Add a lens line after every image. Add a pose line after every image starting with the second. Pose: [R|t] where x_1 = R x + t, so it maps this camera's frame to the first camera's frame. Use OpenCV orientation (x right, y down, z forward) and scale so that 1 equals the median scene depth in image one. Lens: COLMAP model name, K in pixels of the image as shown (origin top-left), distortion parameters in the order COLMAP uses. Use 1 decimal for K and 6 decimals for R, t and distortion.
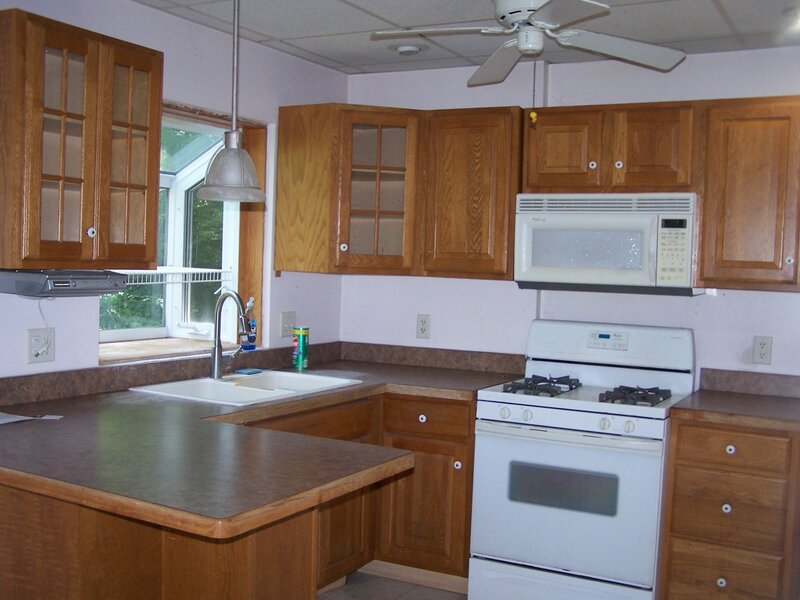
lens RADIAL K [[938.4, 0, 400.0], [0, 938.4, 300.0], [0, 0, 1]] dist [-0.028662, 0.004265]
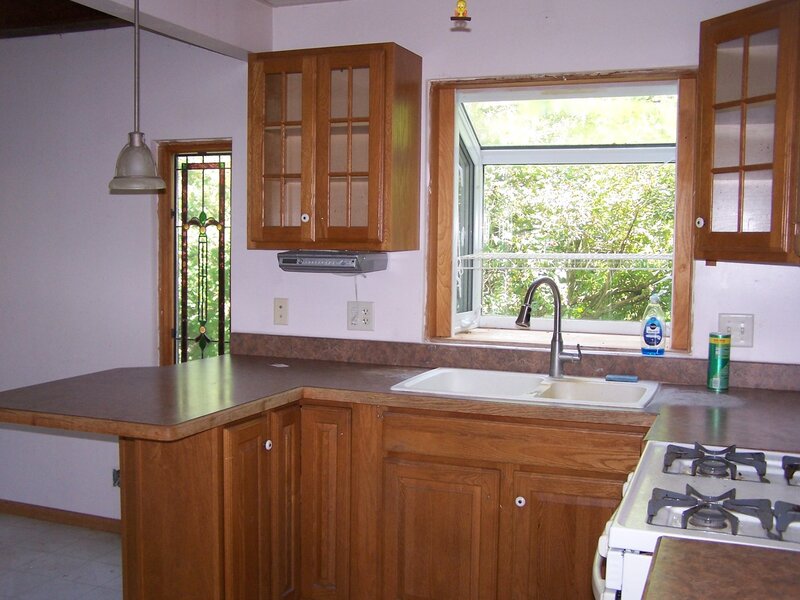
lens RADIAL K [[938.4, 0, 400.0], [0, 938.4, 300.0], [0, 0, 1]] dist [-0.028662, 0.004265]
pose [[0.139203, 0.039646, -0.989470, 0.826171], [-0.050533, 0.998181, 0.032885, -0.013528], [0.988974, 0.045424, 0.140953, 0.910930]]
